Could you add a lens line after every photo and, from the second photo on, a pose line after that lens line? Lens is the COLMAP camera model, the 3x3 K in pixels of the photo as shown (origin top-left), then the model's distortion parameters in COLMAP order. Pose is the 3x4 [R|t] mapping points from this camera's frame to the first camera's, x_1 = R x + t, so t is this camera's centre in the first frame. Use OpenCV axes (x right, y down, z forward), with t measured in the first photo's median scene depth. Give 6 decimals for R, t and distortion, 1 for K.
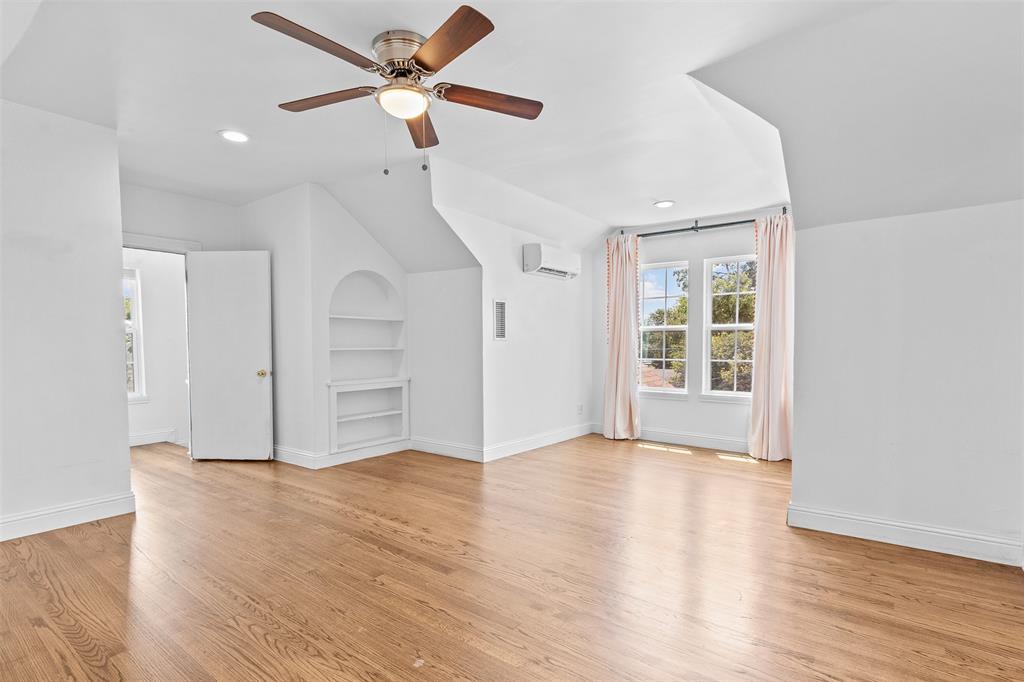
lens RADIAL K [[490.4, 0, 505.7], [0, 490.4, 361.8], [0, 0, 1]] dist [0.001255, 0.000896]
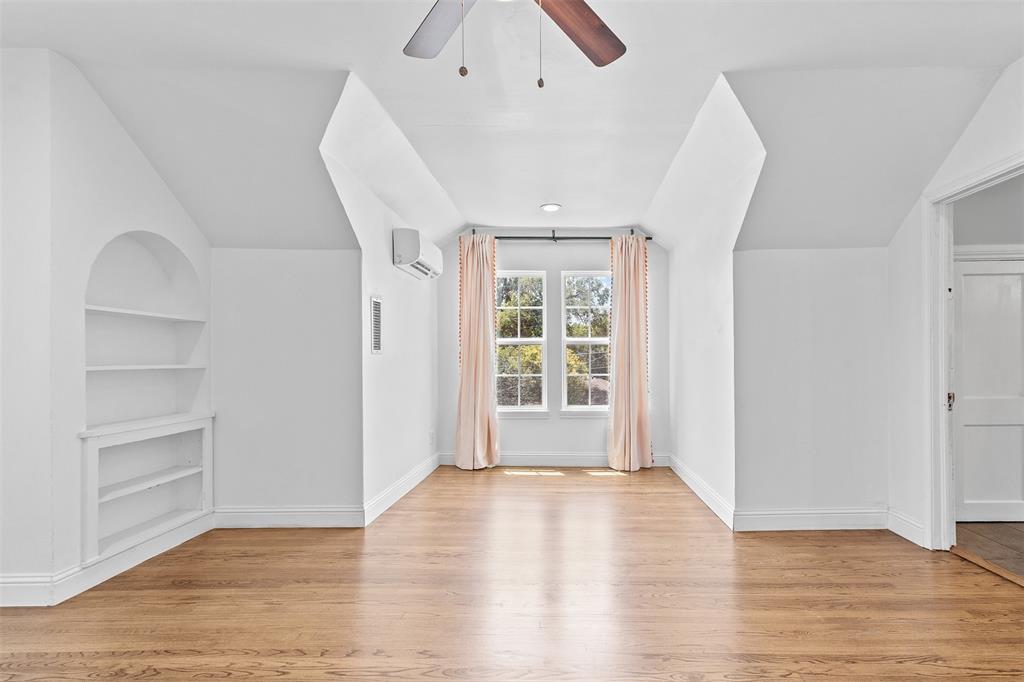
lens RADIAL K [[525.2, 0, 543.1], [0, 525.2, 358.6], [0, 0, 1]] dist [0.003415, 0.002678]
pose [[0.803174, -0.002262, 0.595740, -0.270457], [0.025079, 0.999235, -0.030018, -0.006374], [-0.595216, 0.039050, 0.802616, 0.217767]]
